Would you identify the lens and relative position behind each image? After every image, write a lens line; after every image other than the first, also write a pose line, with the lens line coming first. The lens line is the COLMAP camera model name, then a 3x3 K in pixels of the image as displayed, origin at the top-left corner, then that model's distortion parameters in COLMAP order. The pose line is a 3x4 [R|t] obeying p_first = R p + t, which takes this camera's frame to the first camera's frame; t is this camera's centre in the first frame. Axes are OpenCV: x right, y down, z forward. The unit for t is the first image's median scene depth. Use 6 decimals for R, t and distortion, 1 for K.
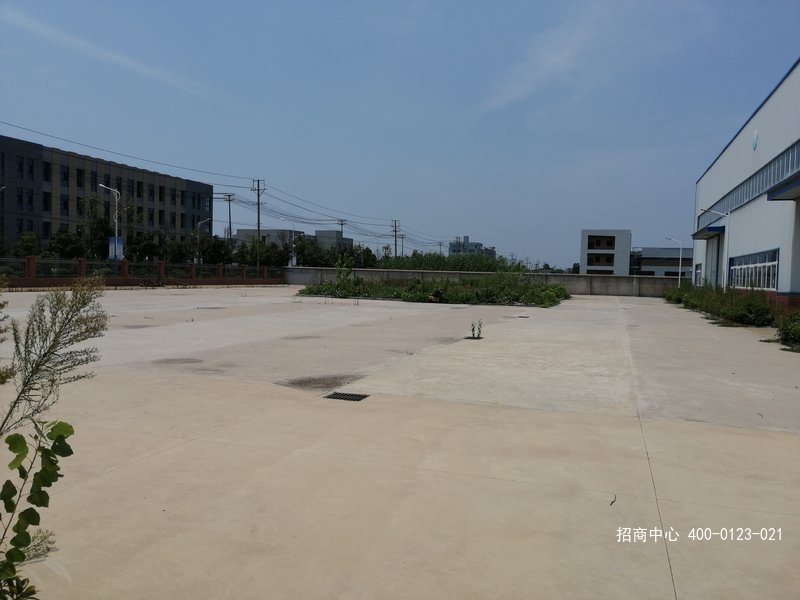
lens RADIAL K [[632.2, 0, 400.0], [0, 632.2, 300.0], [0, 0, 1]] dist [-0.017045, -0.008289]
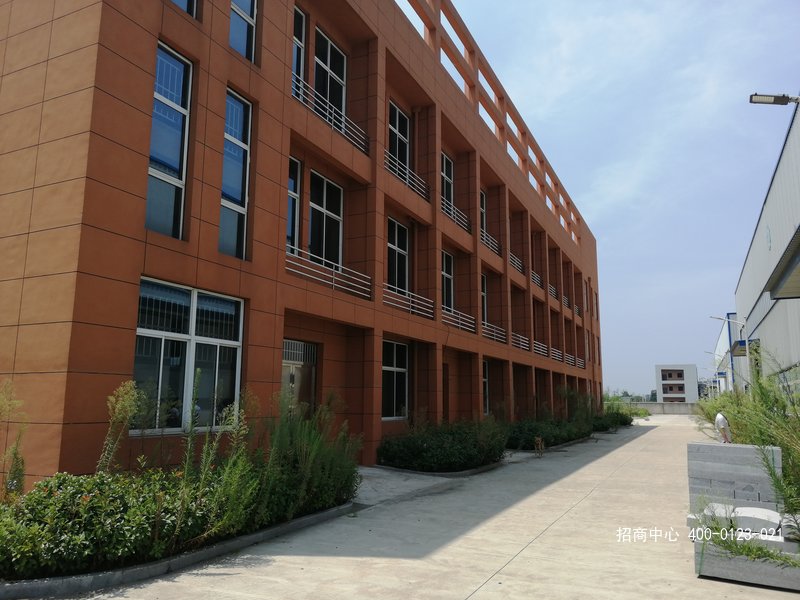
lens RADIAL K [[632.2, 0, 400.0], [0, 632.2, 300.0], [0, 0, 1]] dist [-0.017045, -0.008289]
pose [[0.993834, -0.041933, -0.102642, -0.081927], [0.020013, 0.978364, -0.205922, 0.009592], [0.109056, 0.202598, 0.973171, -0.298034]]
